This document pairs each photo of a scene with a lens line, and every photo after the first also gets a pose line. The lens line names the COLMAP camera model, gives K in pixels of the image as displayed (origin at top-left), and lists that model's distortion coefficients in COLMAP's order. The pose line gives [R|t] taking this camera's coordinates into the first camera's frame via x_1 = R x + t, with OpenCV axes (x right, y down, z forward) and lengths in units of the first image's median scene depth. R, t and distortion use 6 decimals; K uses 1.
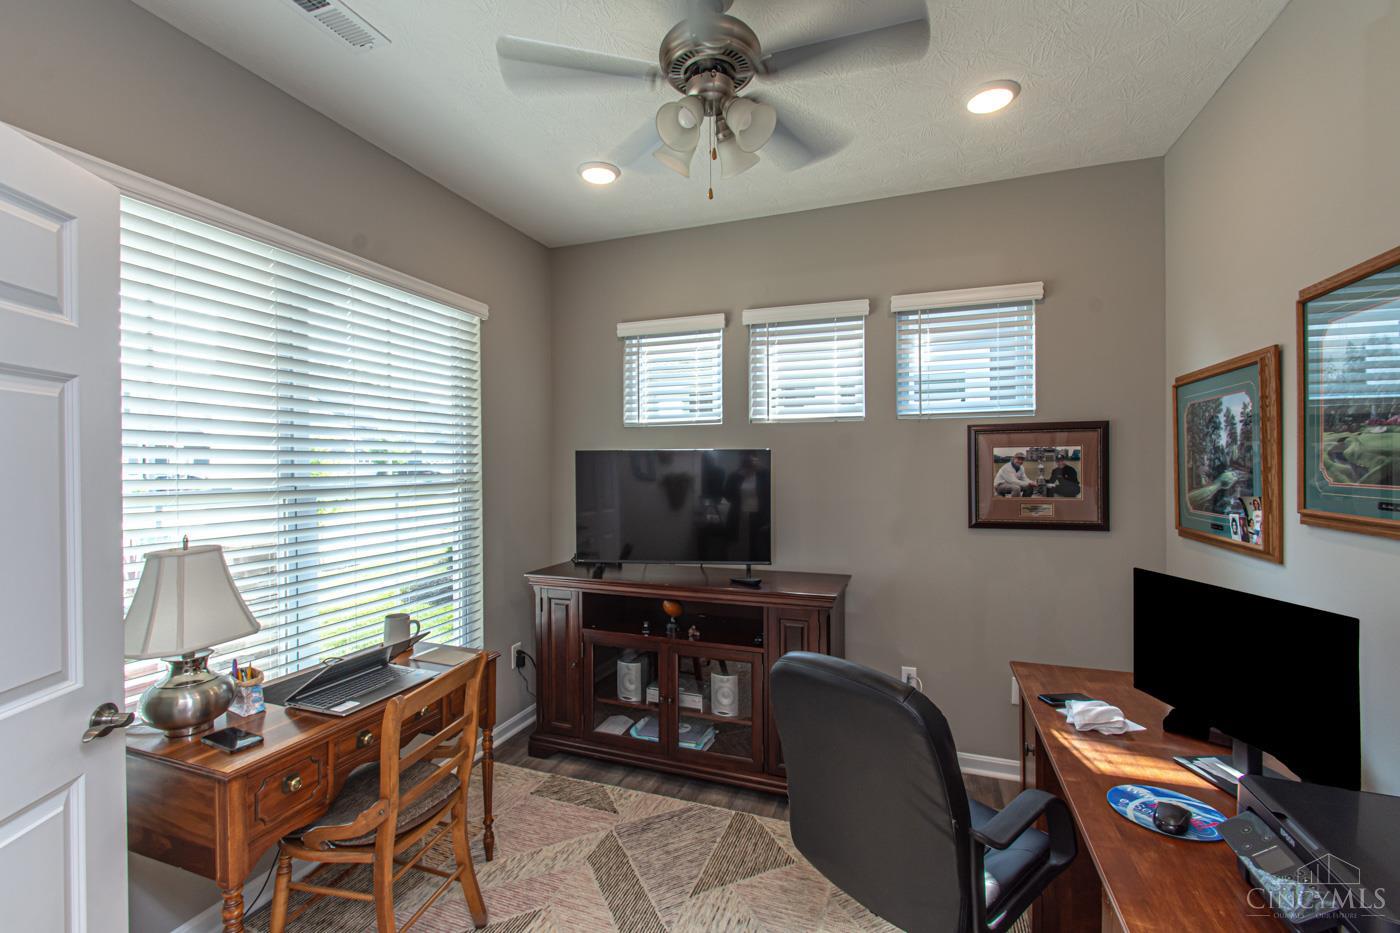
lens RADIAL K [[615.0, 0, 685.4], [0, 615.0, 467.9], [0, 0, 1]] dist [0.004549, -0.011213]
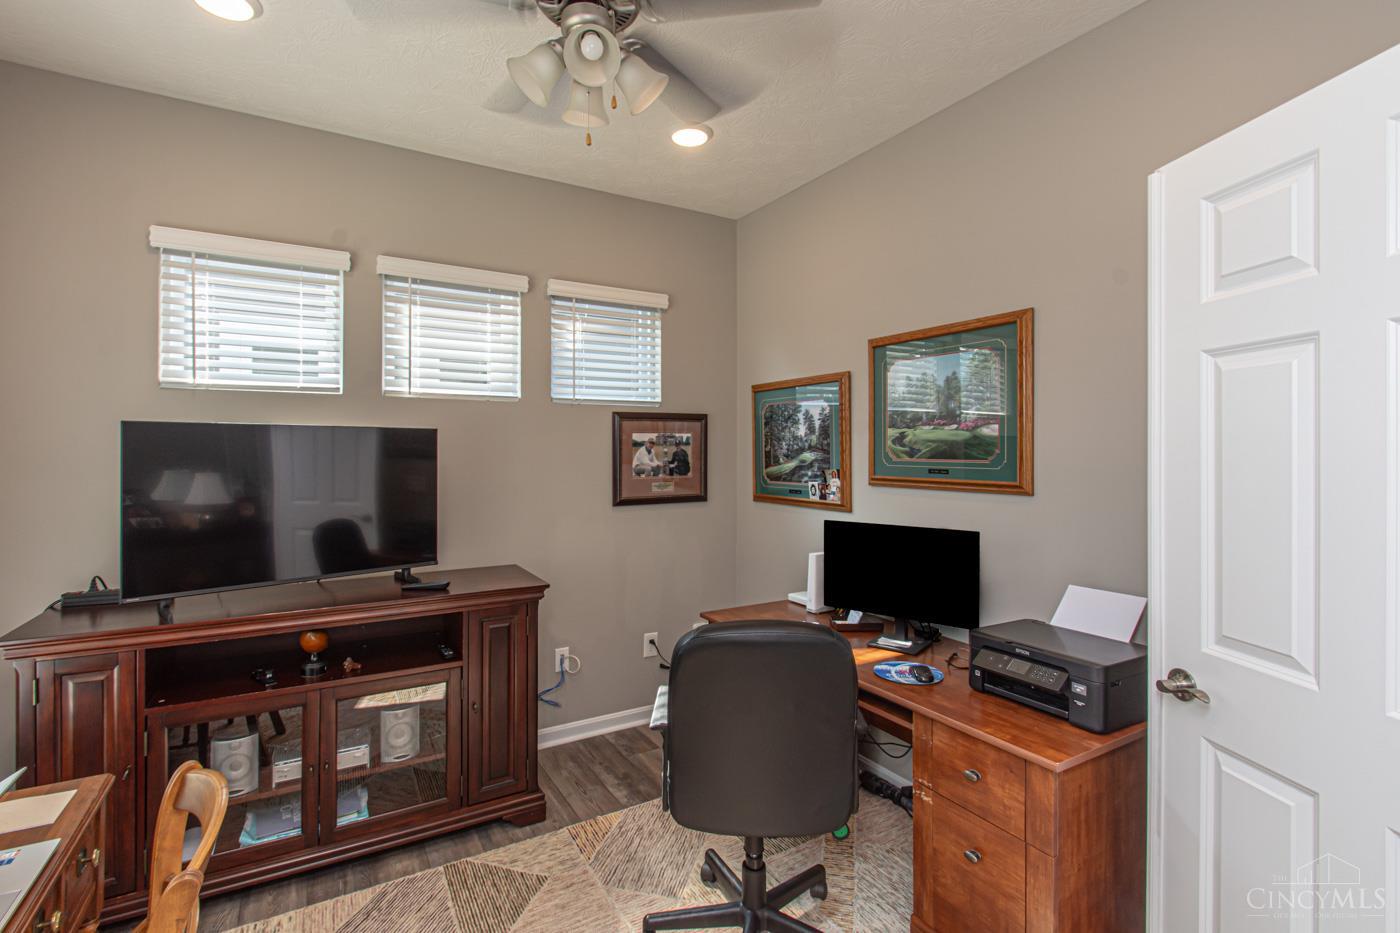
lens RADIAL K [[647.3, 0, 696.1], [0, 647.3, 450.6], [0, 0, 1]] dist [0.021613, -0.000080]
pose [[0.637311, 0.003515, 0.770599, -0.351538], [0.001679, 0.999981, -0.005951, 0.006483], [-0.770605, 0.005086, 0.637293, 0.161372]]
